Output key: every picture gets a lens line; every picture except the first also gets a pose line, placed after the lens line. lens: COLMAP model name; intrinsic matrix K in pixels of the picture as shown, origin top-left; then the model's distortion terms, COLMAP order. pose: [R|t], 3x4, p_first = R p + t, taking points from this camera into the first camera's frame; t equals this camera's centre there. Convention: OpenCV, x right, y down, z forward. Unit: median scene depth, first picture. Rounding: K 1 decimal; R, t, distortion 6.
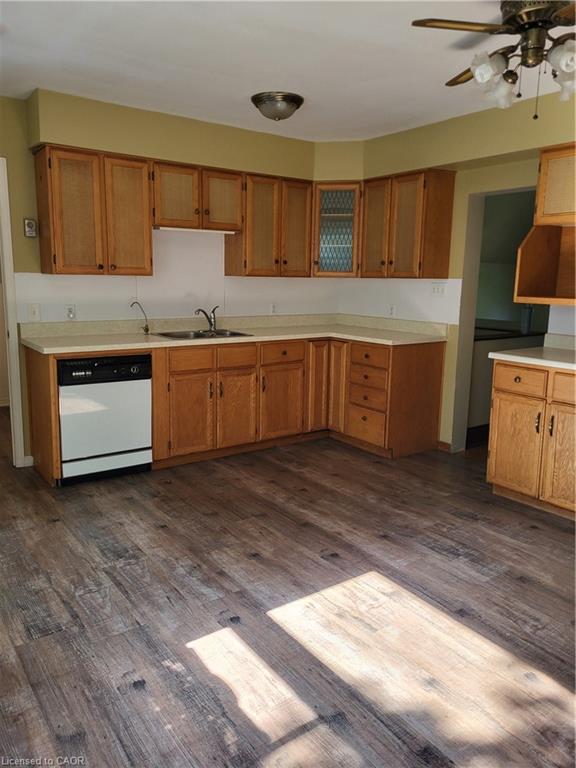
lens RADIAL K [[592.1, 0, 292.9], [0, 592.1, 372.9], [0, 0, 1]] dist [0.038524, -0.040138]
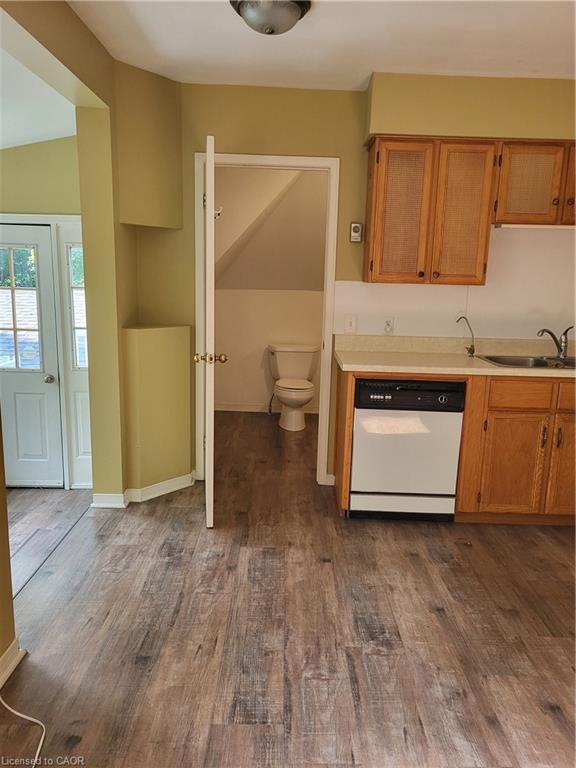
lens RADIAL K [[592.2, 0, 288.0], [0, 592.2, 384.0], [0, 0, 1]] dist [0.041400, -0.035099]
pose [[0.811133, 0.110010, -0.574422, 0.031227], [-0.109078, 0.993373, 0.036217, -0.035394], [0.574600, 0.033280, 0.817758, 0.218714]]
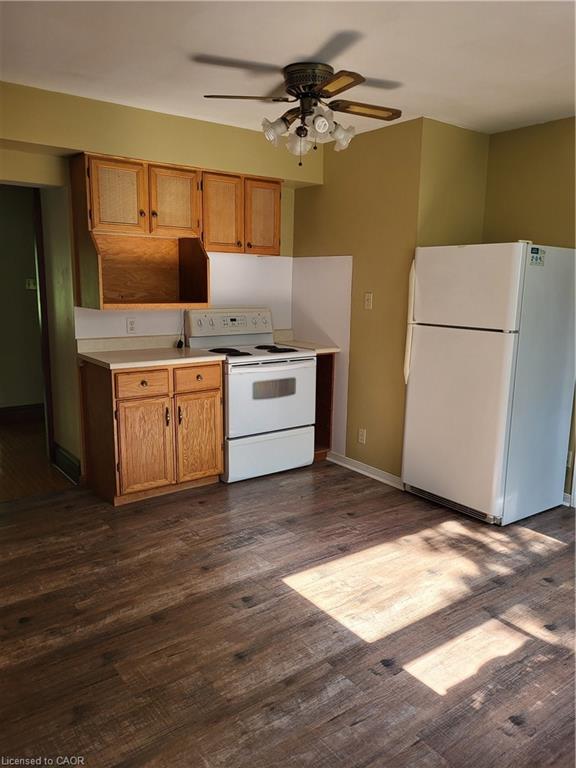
lens RADIAL K [[592.1, 0, 292.9], [0, 592.1, 372.9], [0, 0, 1]] dist [0.038524, -0.040138]
pose [[-0.017275, -0.174874, 0.984439, -0.614224], [0.155335, 0.972162, 0.175419, -0.141627], [-0.987711, 0.155948, 0.010370, 0.698320]]
